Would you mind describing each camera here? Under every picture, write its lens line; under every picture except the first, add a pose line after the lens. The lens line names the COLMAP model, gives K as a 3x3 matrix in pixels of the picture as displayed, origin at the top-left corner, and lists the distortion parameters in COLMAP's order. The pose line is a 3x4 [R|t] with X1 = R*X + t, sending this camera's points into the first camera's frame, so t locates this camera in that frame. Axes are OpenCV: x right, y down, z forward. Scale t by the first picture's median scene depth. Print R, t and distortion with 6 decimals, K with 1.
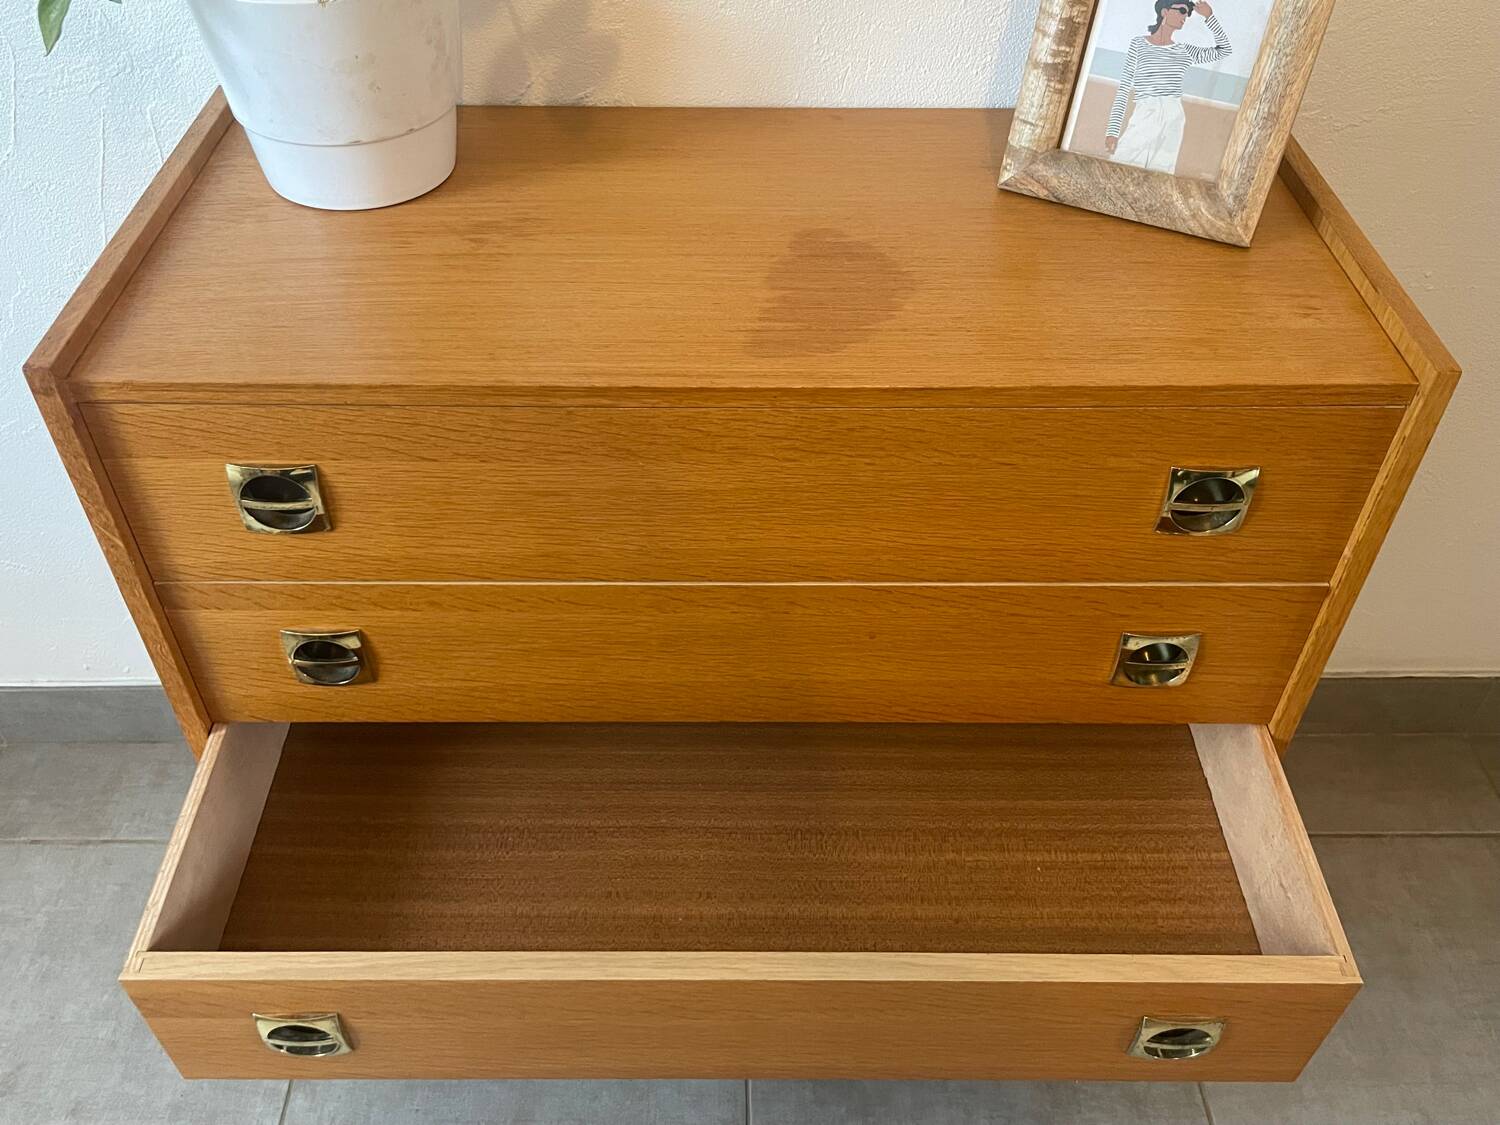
lens RADIAL K [[1285.0, 0, 747.0], [0, 1285.0, 553.2], [0, 0, 1]] dist [0.094960, -0.137758]
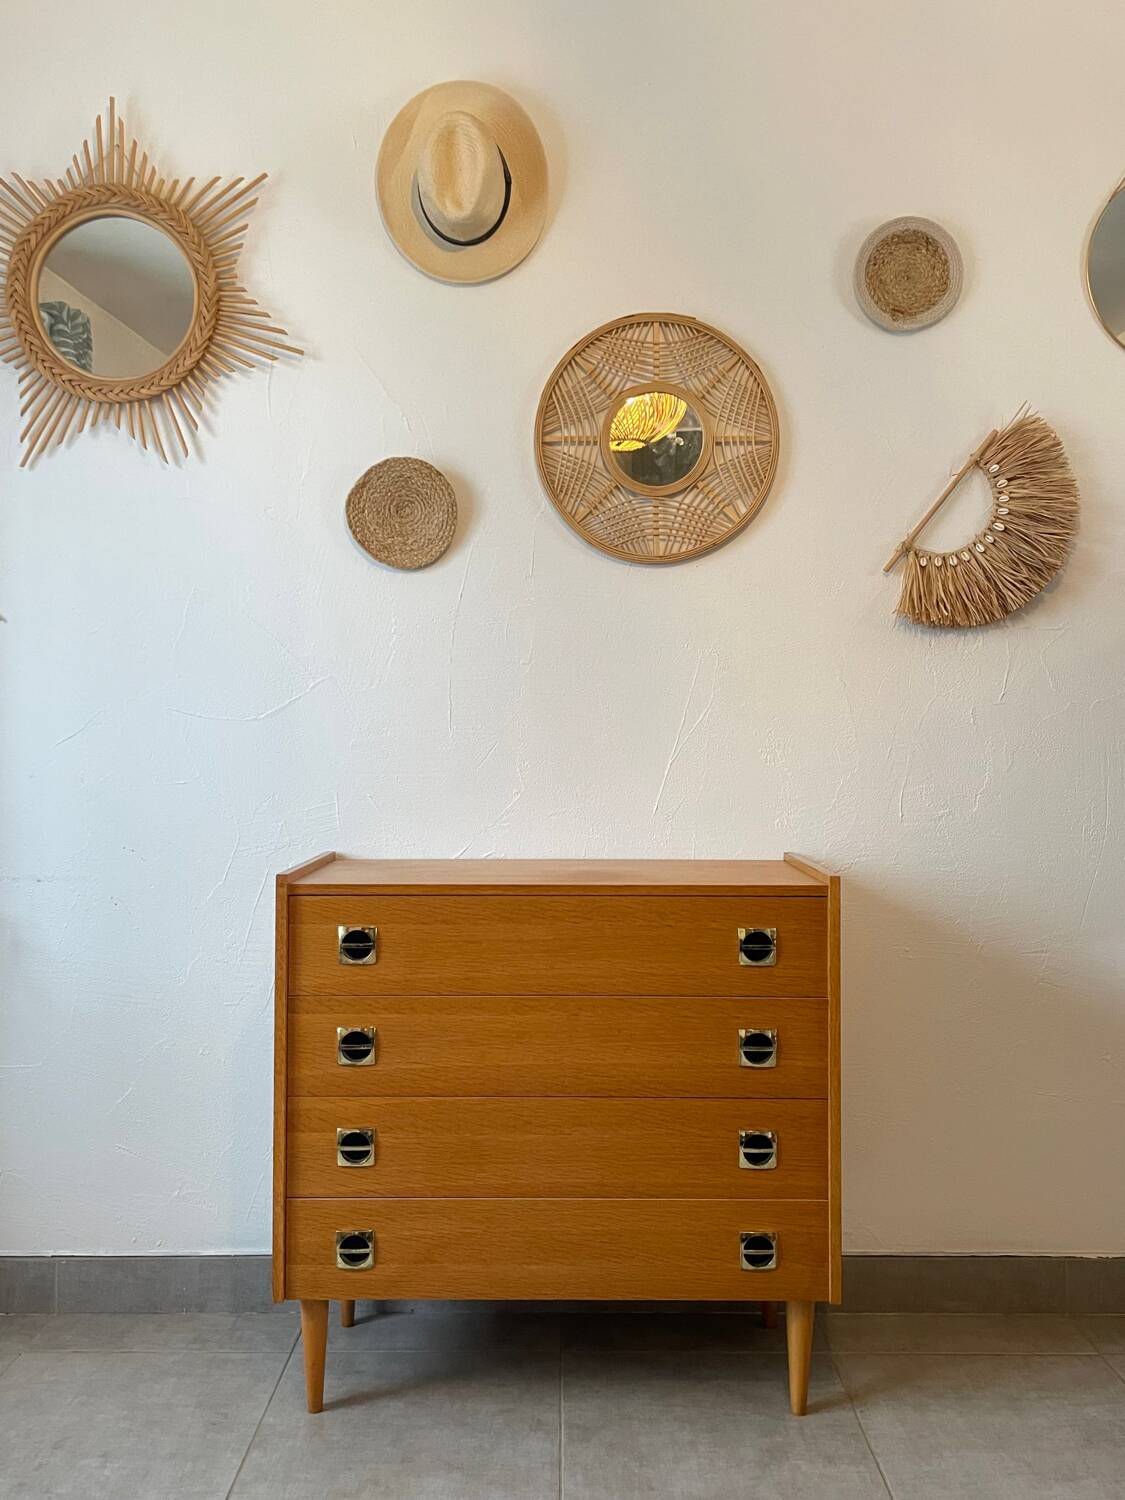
lens RADIAL K [[1285.0, 0, 564.6], [0, 1285.0, 739.8], [0, 0, 1]] dist [0.094960, -0.137758]
pose [[0.999911, -0.006206, -0.011769, 0.038192], [-0.003428, 0.734525, -0.678573, 1.186655], [0.012856, 0.678554, 0.734438, -0.890639]]
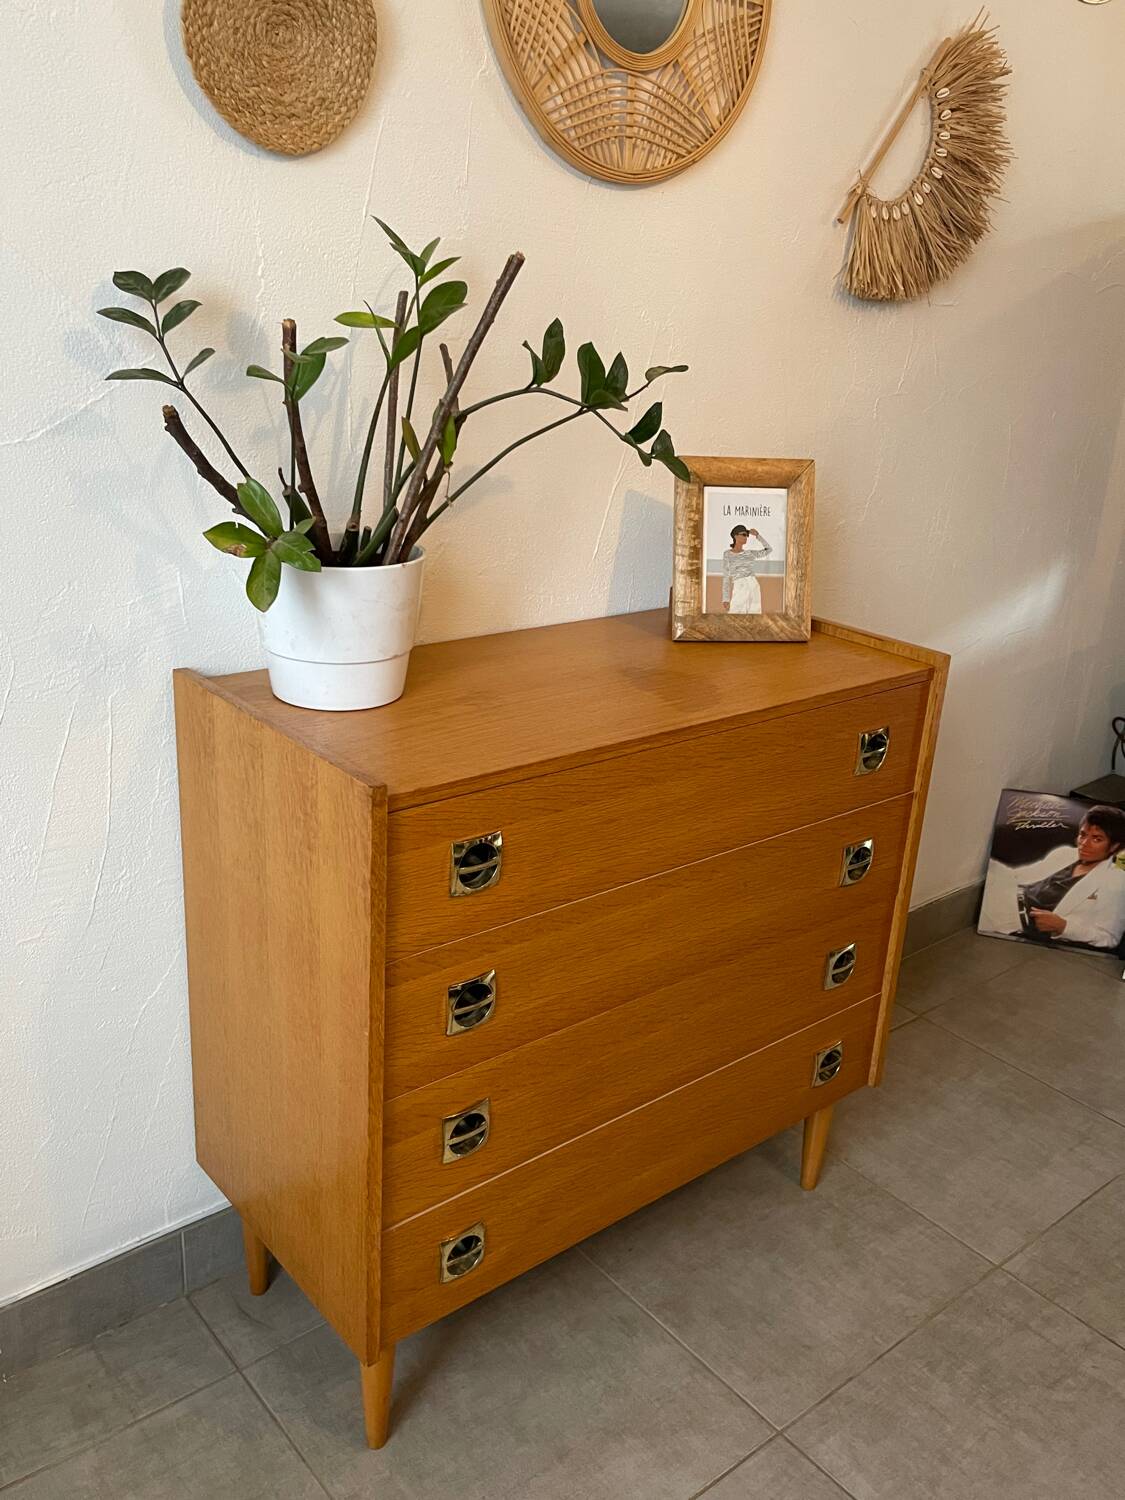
lens RADIAL K [[1285.0, 0, 580.3], [0, 1285.0, 754.6], [0, 0, 1]] dist [0.094960, -0.137758]
pose [[0.769552, -0.187043, 0.610577, -1.069650], [0.393028, 0.892324, -0.222008, 0.204693], [-0.503307, 0.410820, 0.760203, -0.202520]]
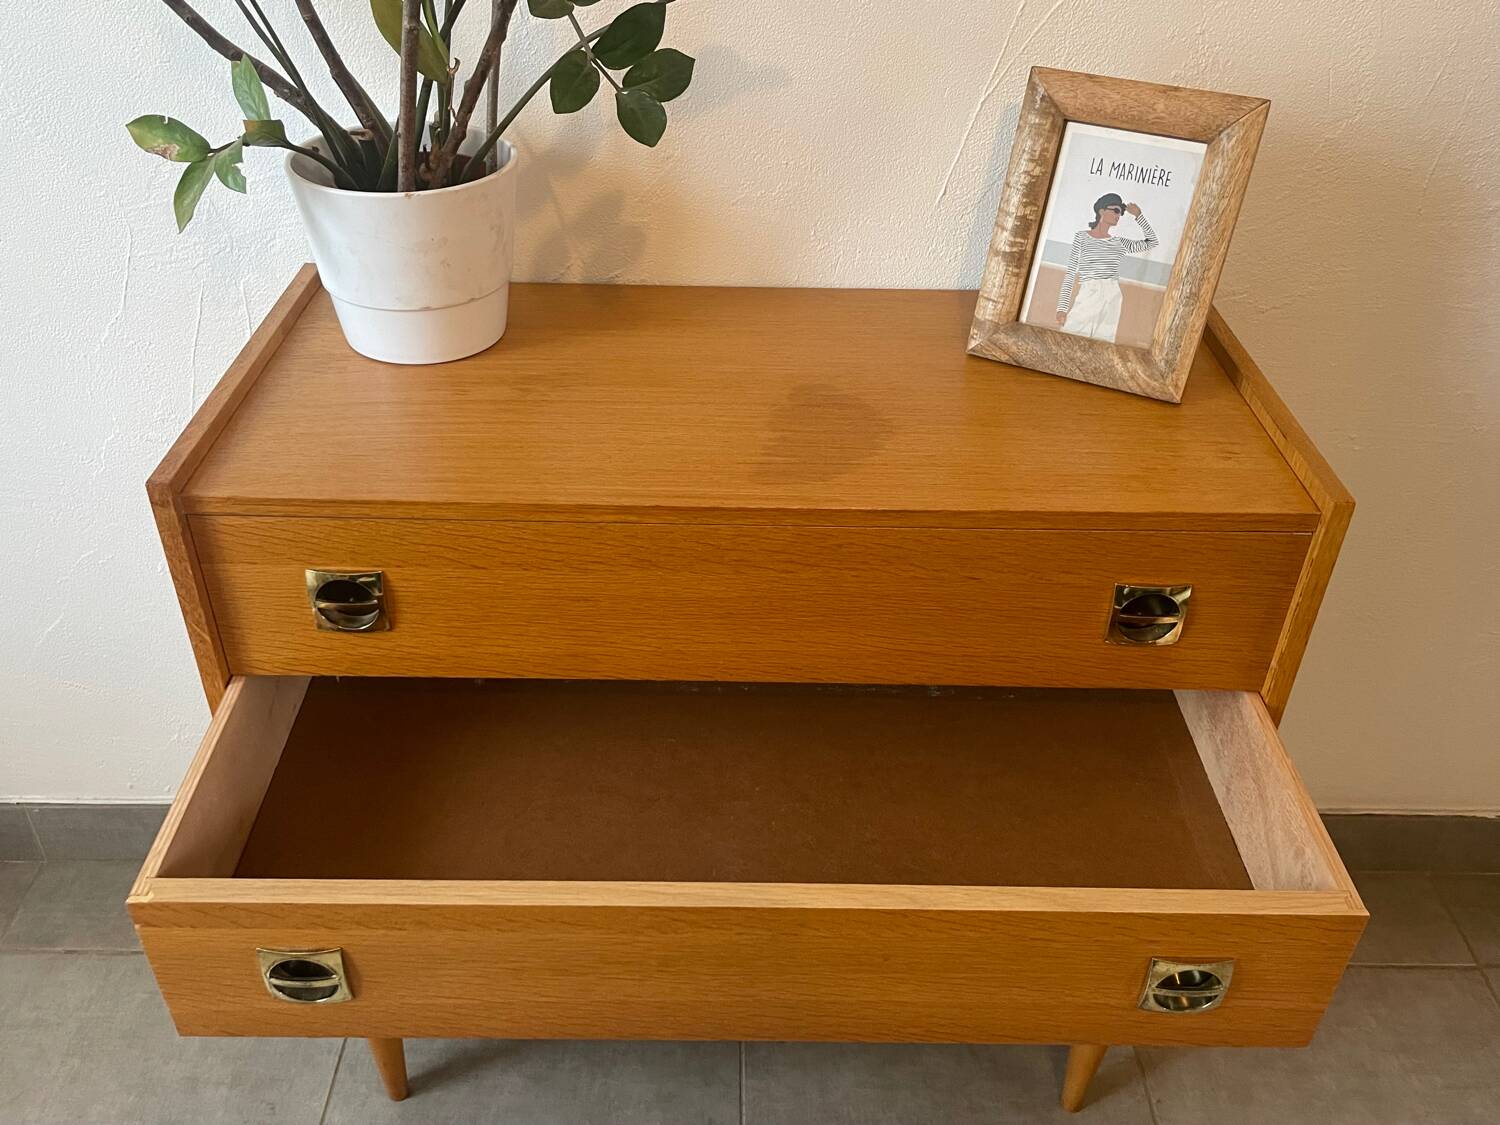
lens RADIAL K [[1285.0, 0, 739.1], [0, 1285.0, 560.2], [0, 0, 1]] dist [0.094960, -0.137758]
pose [[0.999893, 0.013315, -0.006023, -0.003458], [-0.014000, 0.990972, -0.133337, 0.067589], [0.004193, 0.133407, 0.991052, -0.145028]]
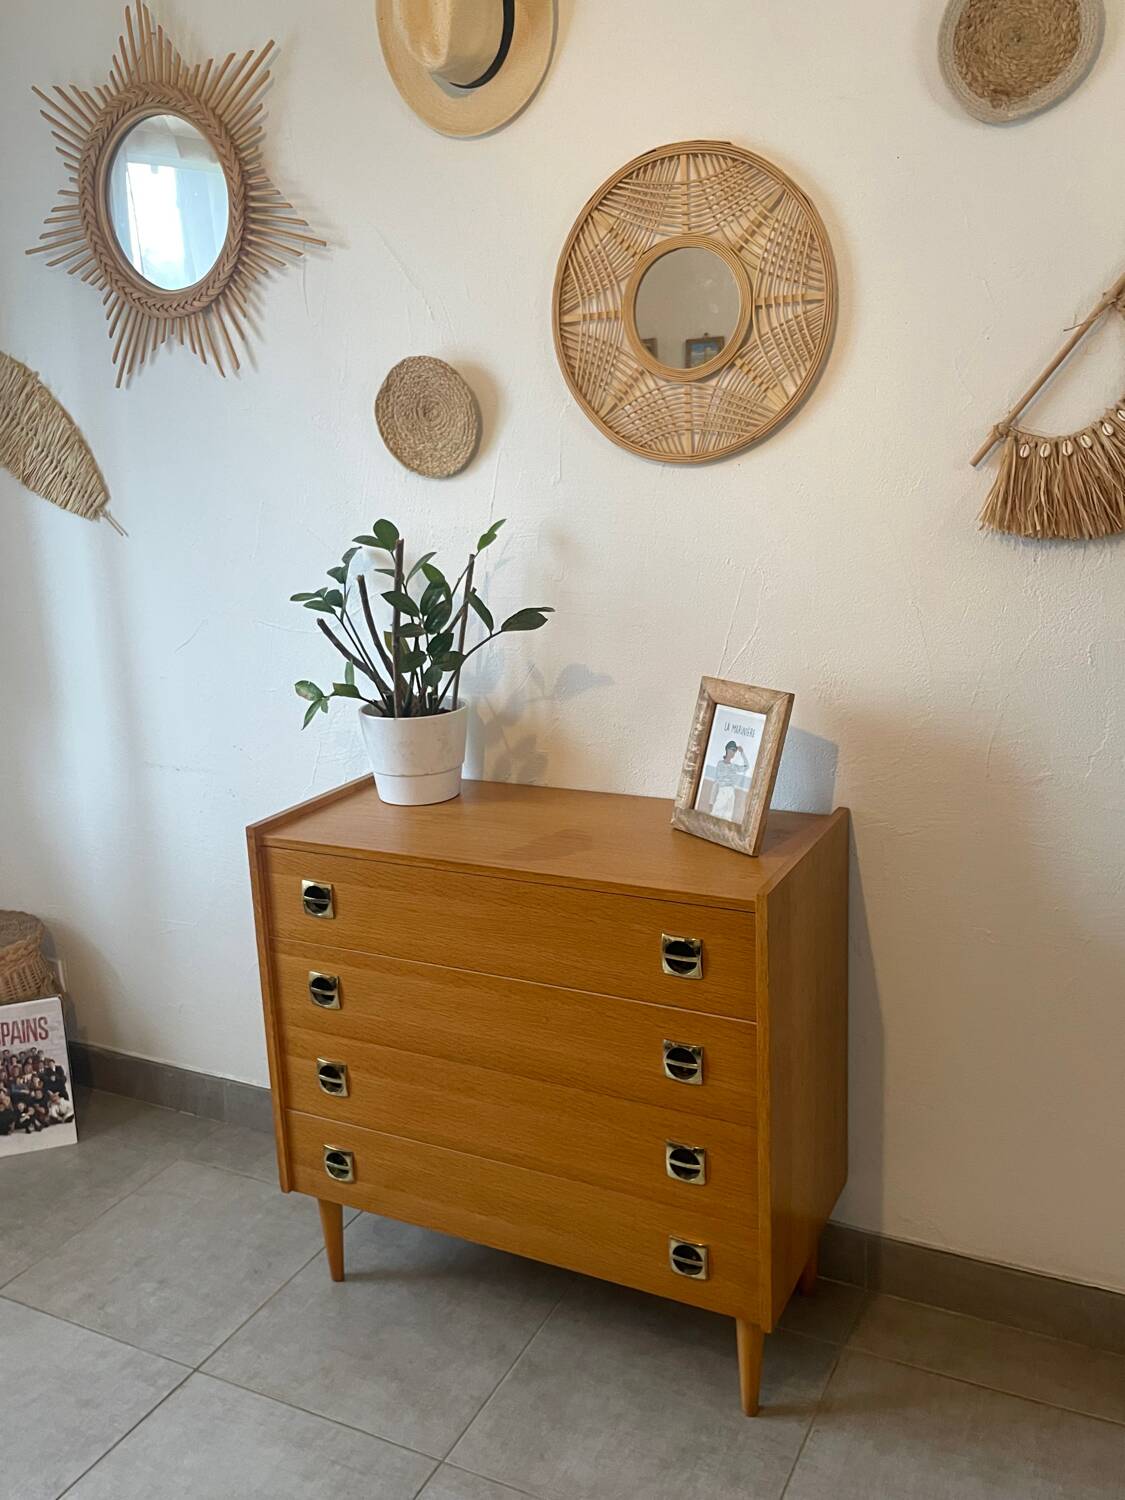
lens RADIAL K [[1285.0, 0, 551.3], [0, 1285.0, 735.6], [0, 0, 1]] dist [0.094960, -0.137758]
pose [[0.884519, 0.062570, -0.462289, 1.035488], [-0.277757, 0.866805, -0.414125, 0.528935], [0.374802, 0.494706, 0.784085, -0.798156]]
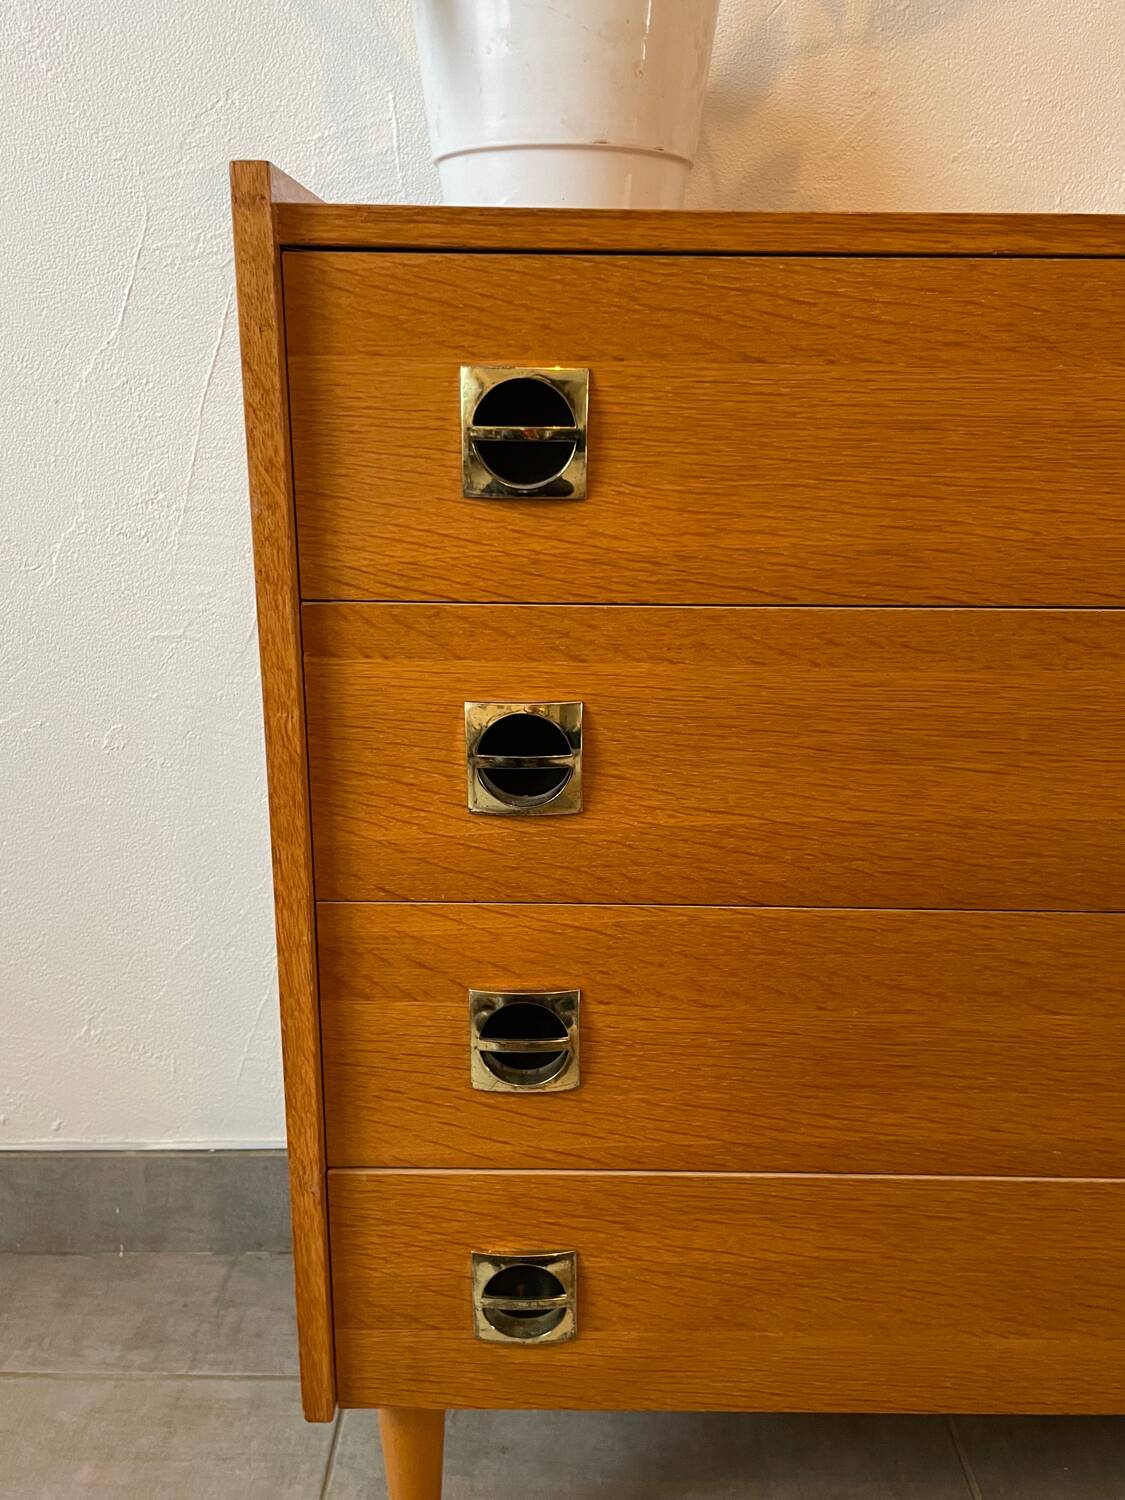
lens RADIAL K [[1285.0, 0, 569.7], [0, 1285.0, 759.1], [0, 0, 1]] dist [0.094960, -0.137758]
pose [[0.999947, 0.003413, -0.009732, -0.310578], [-0.007411, 0.894060, -0.447886, 0.396357], [0.007172, 0.447934, 0.894038, 0.438998]]
